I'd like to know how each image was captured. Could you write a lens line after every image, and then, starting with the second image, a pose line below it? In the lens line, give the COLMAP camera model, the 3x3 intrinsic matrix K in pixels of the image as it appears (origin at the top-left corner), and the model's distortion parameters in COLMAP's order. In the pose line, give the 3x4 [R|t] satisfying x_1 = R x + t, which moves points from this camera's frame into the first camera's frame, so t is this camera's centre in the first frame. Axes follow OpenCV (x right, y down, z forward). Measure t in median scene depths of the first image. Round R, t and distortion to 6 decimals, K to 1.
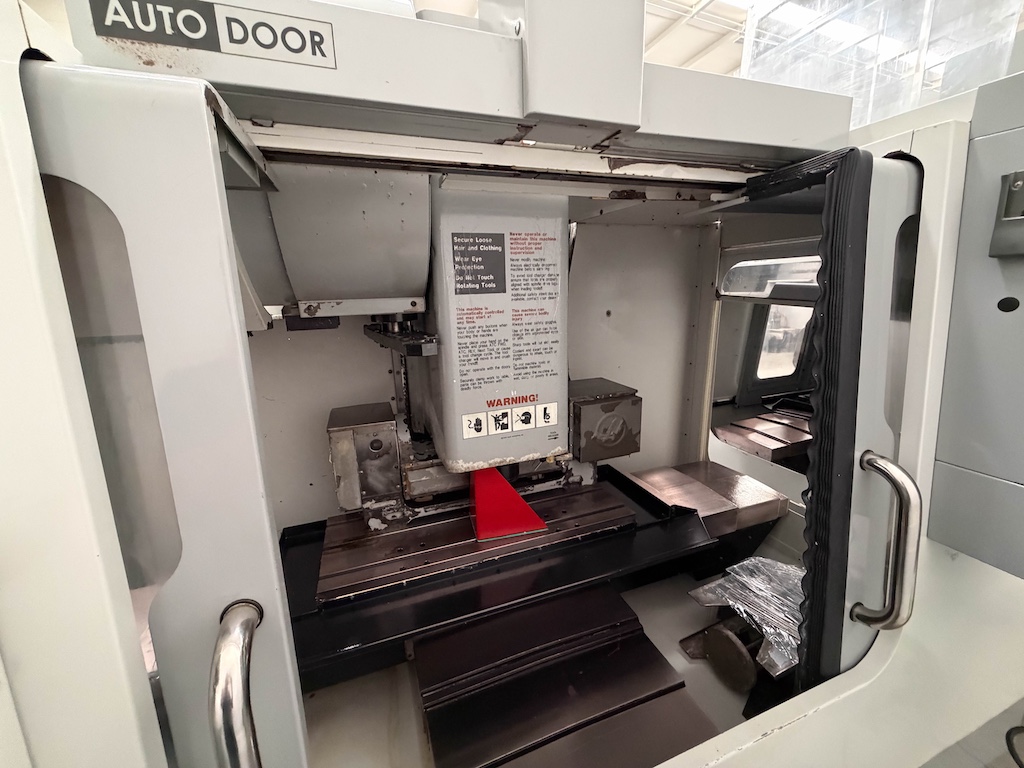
lens RADIAL K [[407.6, 0, 507.8], [0, 407.6, 385.7], [0, 0, 1]] dist [-0.000998, -0.000209]
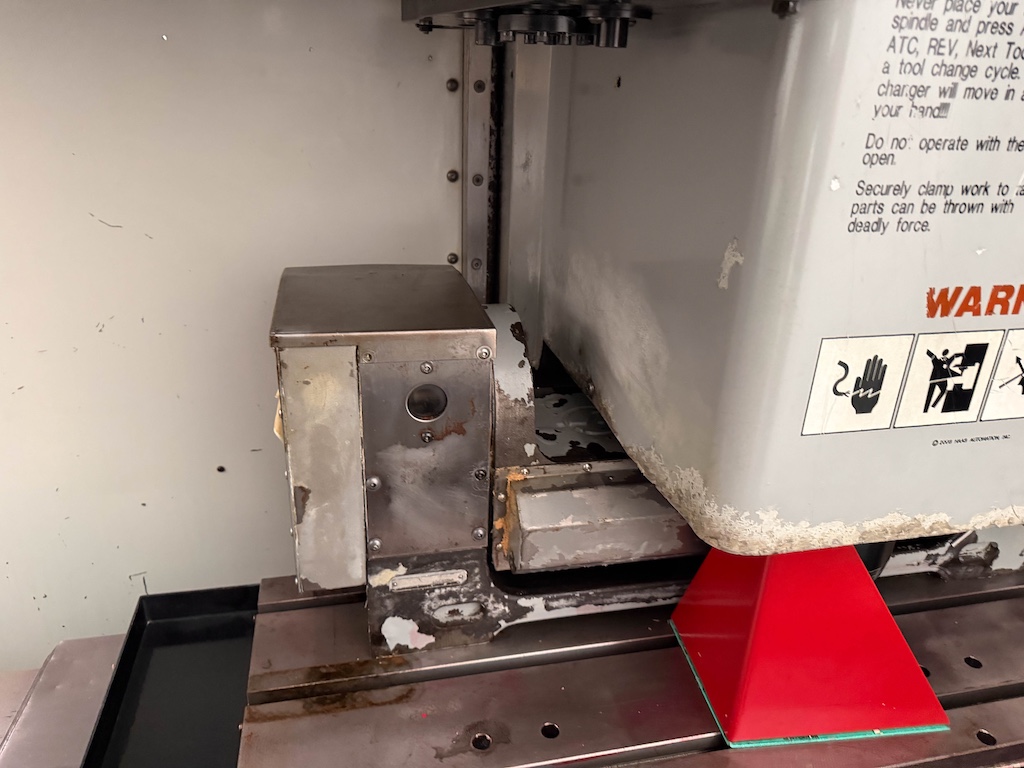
lens RADIAL K [[725.8, 0, 501.1], [0, 725.8, 385.6], [0, 0, 1]] dist [0.023995, -0.041646]
pose [[0.989685, 0.108514, -0.093532, -0.225336], [-0.091611, 0.981323, 0.169154, 0.039072], [0.110141, -0.158840, 0.981142, 0.493549]]
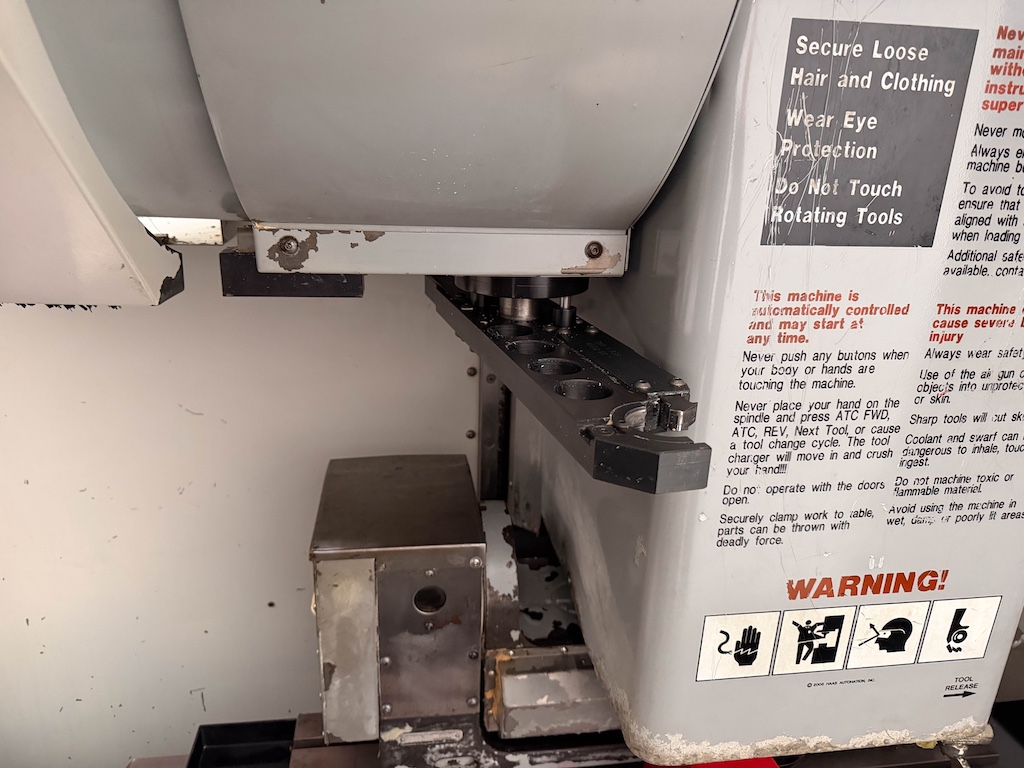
lens RADIAL K [[725.8, 0, 505.0], [0, 725.8, 385.0], [0, 0, 1]] dist [0.023995, -0.041646]
pose [[0.977008, 0.124925, -0.172767, -0.167726], [-0.108167, 0.988755, 0.103265, -0.130982], [0.183724, -0.082204, 0.979535, 0.378137]]
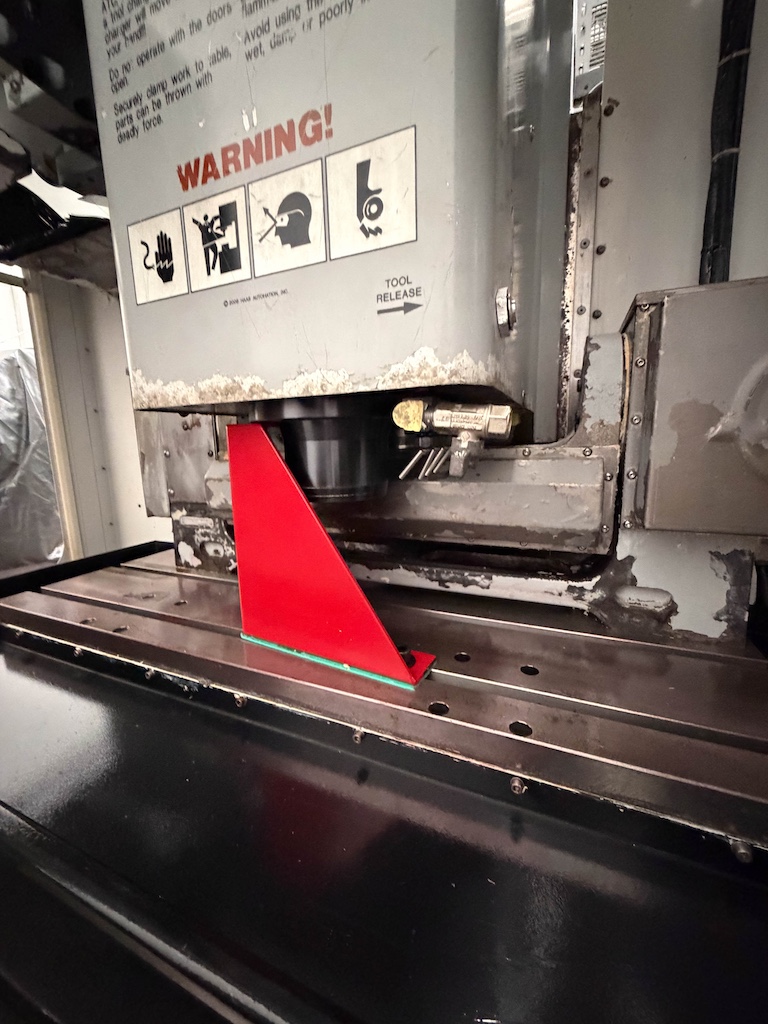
lens RADIAL K [[407.6, 0, 388.1], [0, 407.6, 510.5], [0, 0, 1]] dist [-0.000998, -0.000209]
pose [[0.728071, 0.129724, -0.673116, 0.278700], [-0.161211, 0.986793, 0.015804, 0.239019], [0.666276, 0.097007, 0.739368, 0.807592]]
